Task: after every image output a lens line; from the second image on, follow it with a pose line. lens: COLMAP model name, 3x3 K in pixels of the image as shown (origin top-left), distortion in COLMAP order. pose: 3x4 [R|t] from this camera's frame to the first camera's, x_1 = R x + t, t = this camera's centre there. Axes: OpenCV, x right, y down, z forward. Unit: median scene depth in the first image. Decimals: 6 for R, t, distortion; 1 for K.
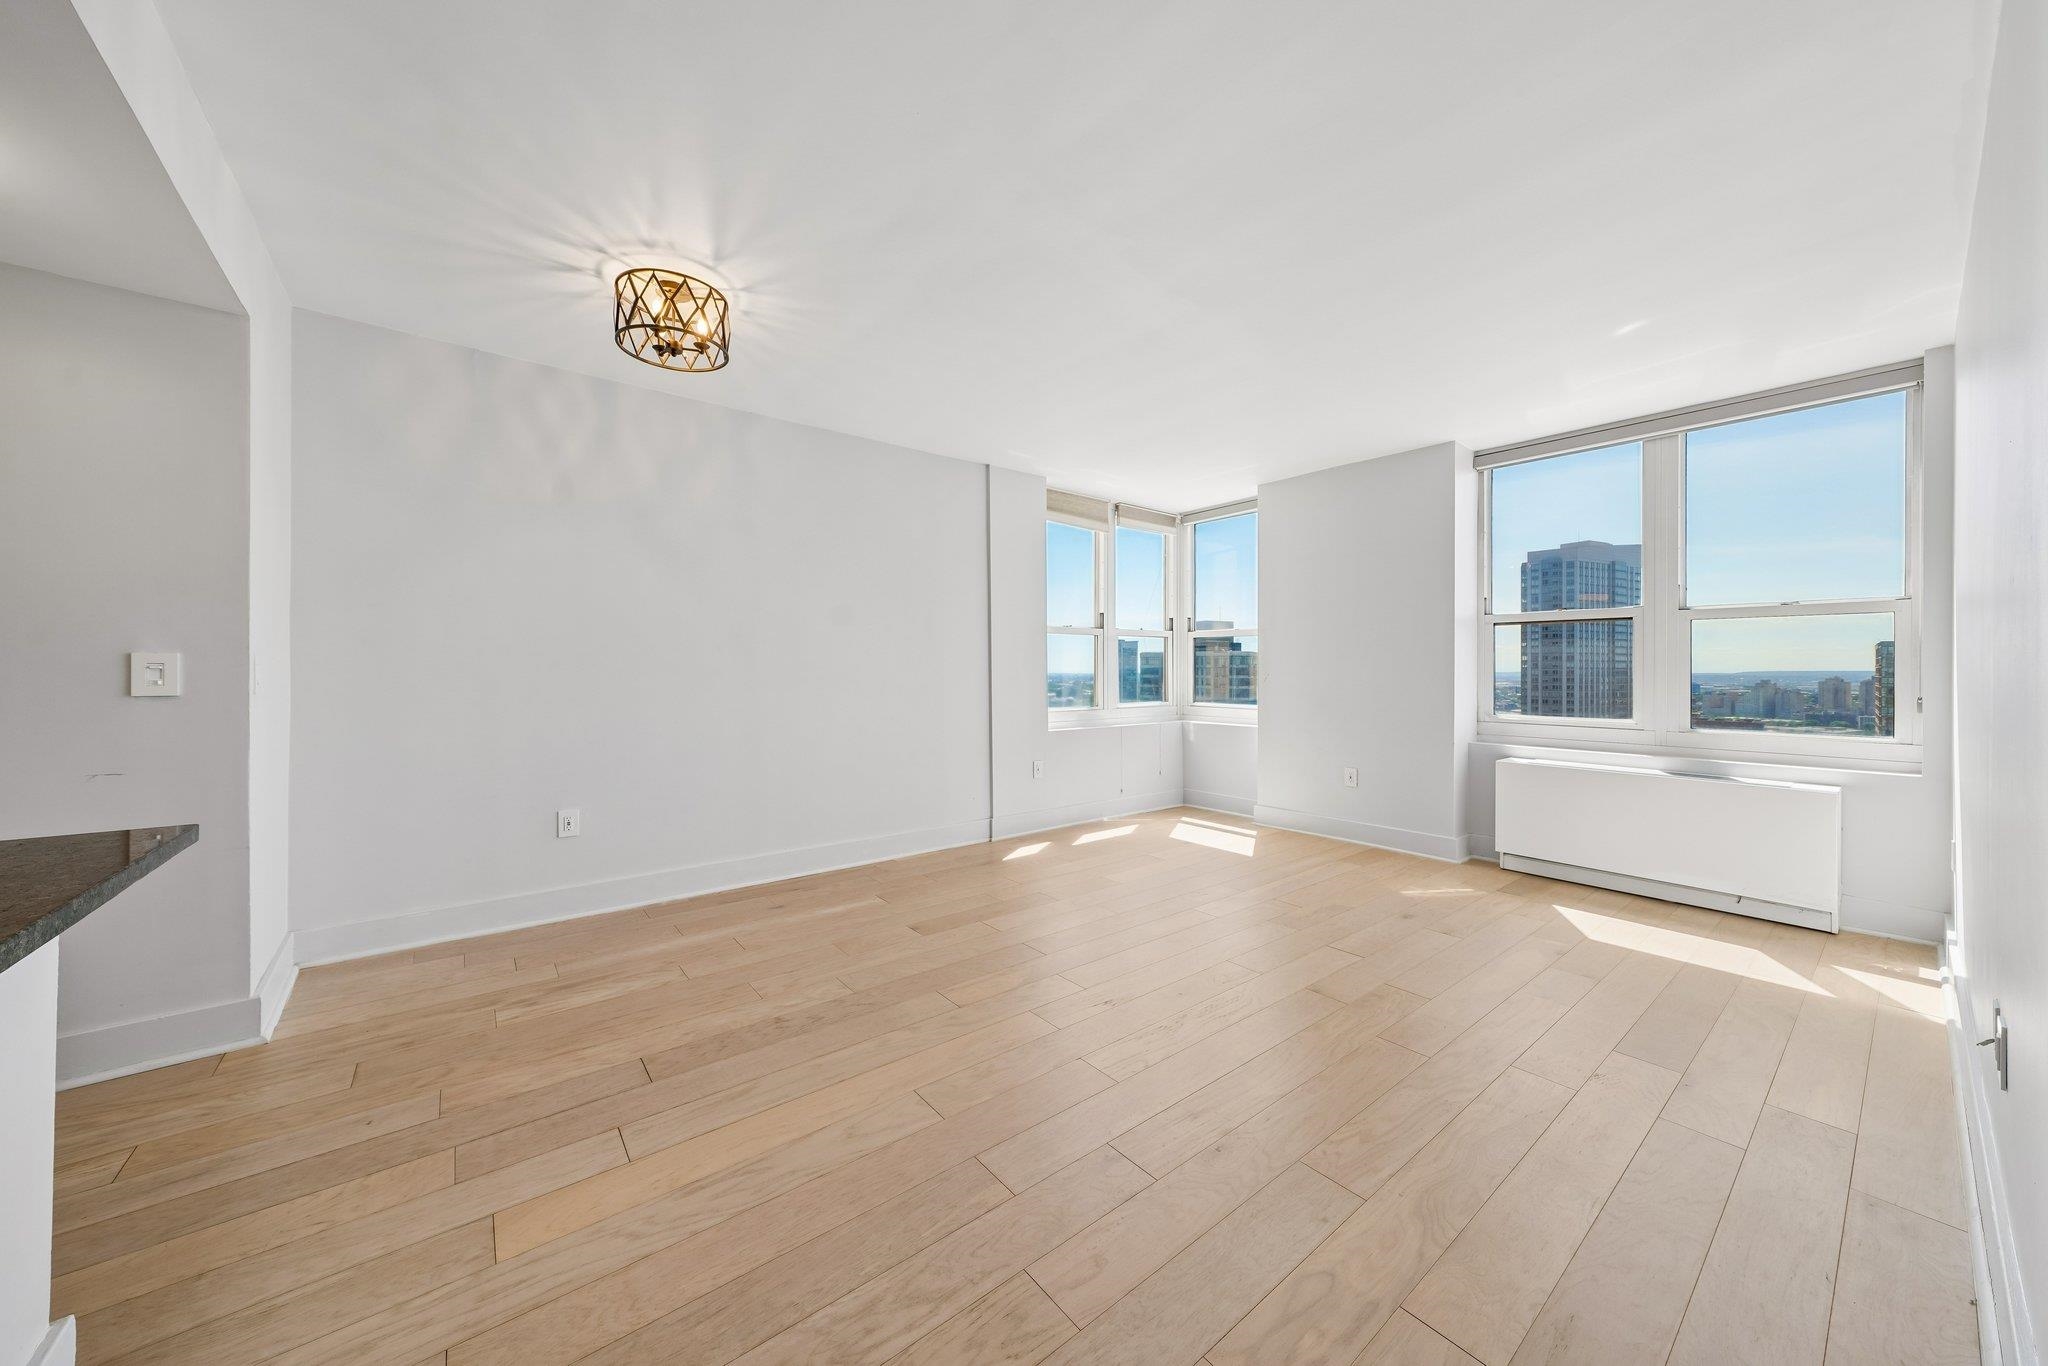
lens RADIAL K [[705.3, 0, 1029.2], [0, 705.3, 673.1], [0, 0, 1]] dist [0.001368, 0.000038]
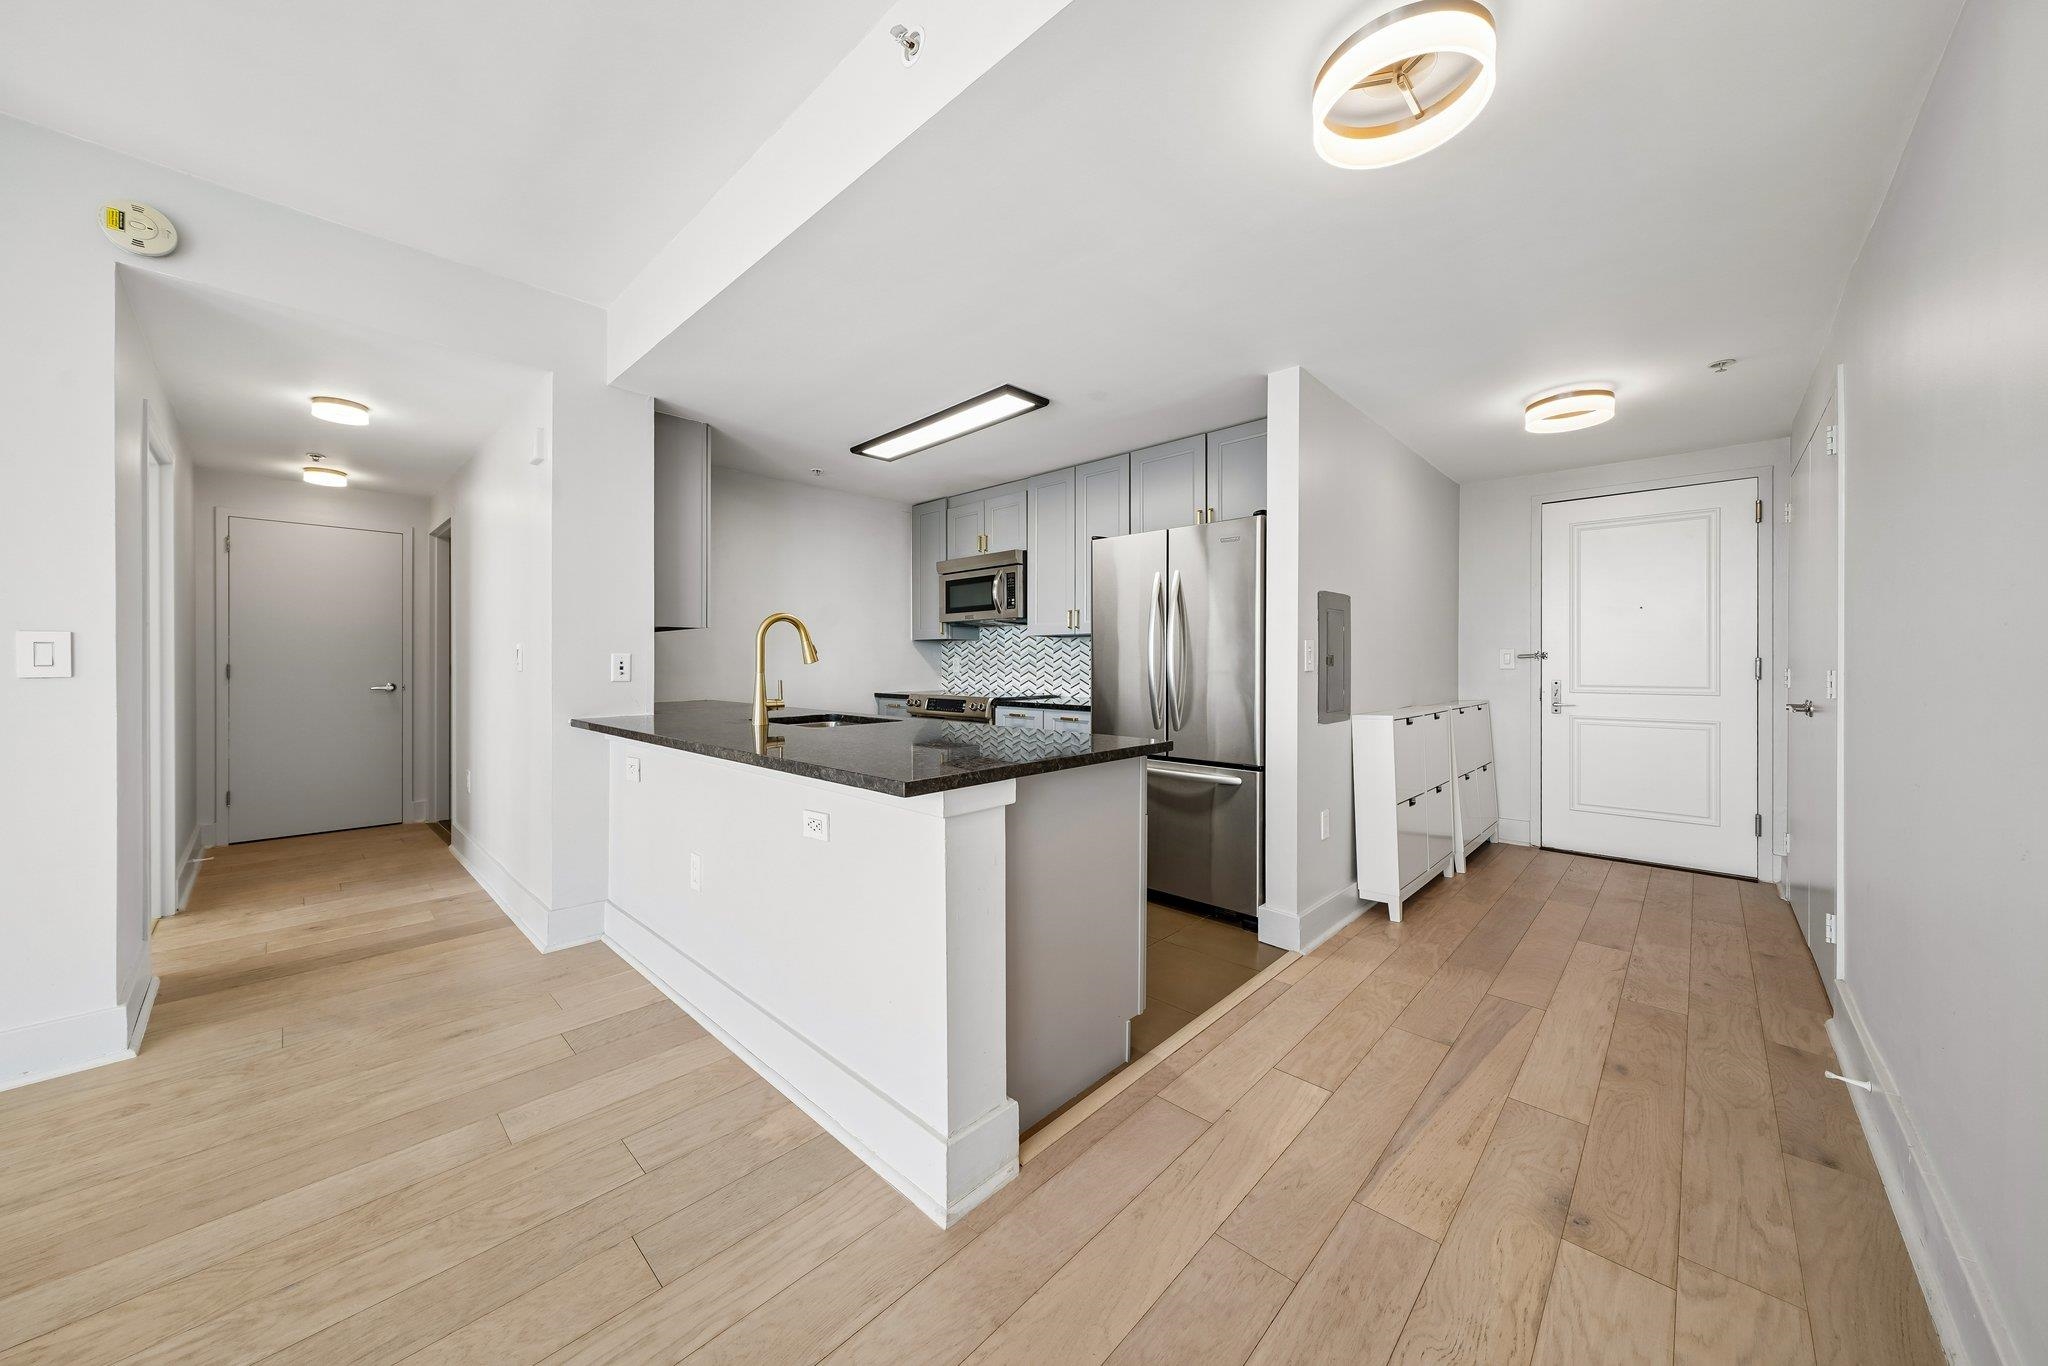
lens RADIAL K [[705.3, 0, 1024.4], [0, 705.3, 665.7], [0, 0, 1]] dist [0.001368, 0.000038]
pose [[-0.992551, -0.003625, -0.121778, -0.690923], [-0.004958, 0.999931, 0.010640, 0.010917], [0.121731, 0.011165, -0.992500, 1.181979]]
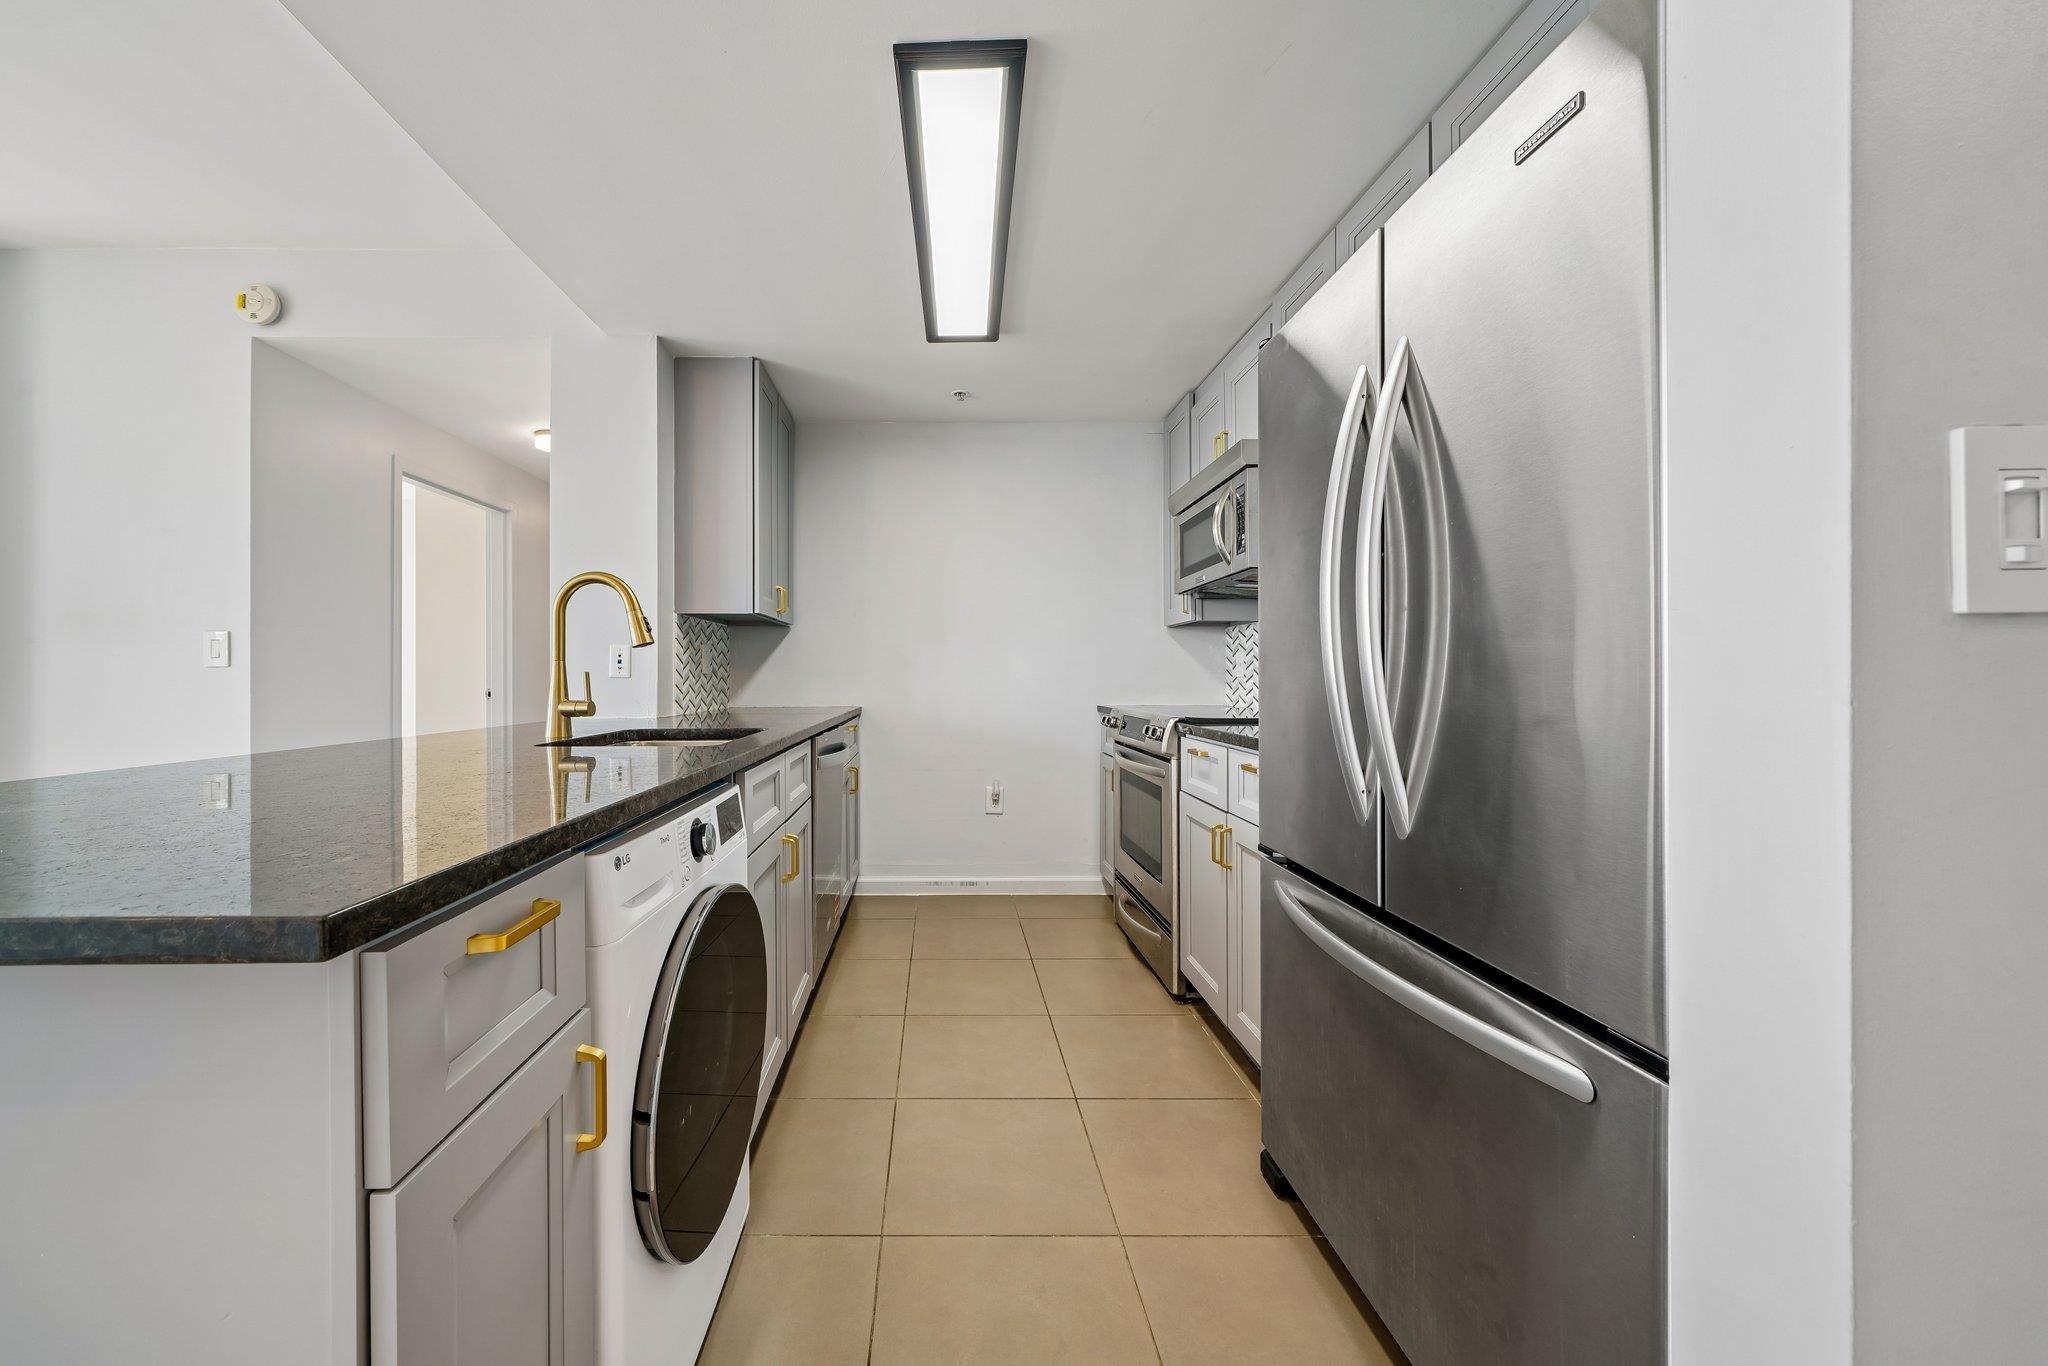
lens RADIAL K [[705.3, 0, 1015.7], [0, 705.3, 677.2], [0, 0, 1]] dist [0.001368, 0.000038]
pose [[-0.772016, -0.004888, 0.635584, -1.313766], [0.001298, 0.999956, 0.009266, 0.048207], [-0.635602, 0.007978, -0.771976, 0.246585]]
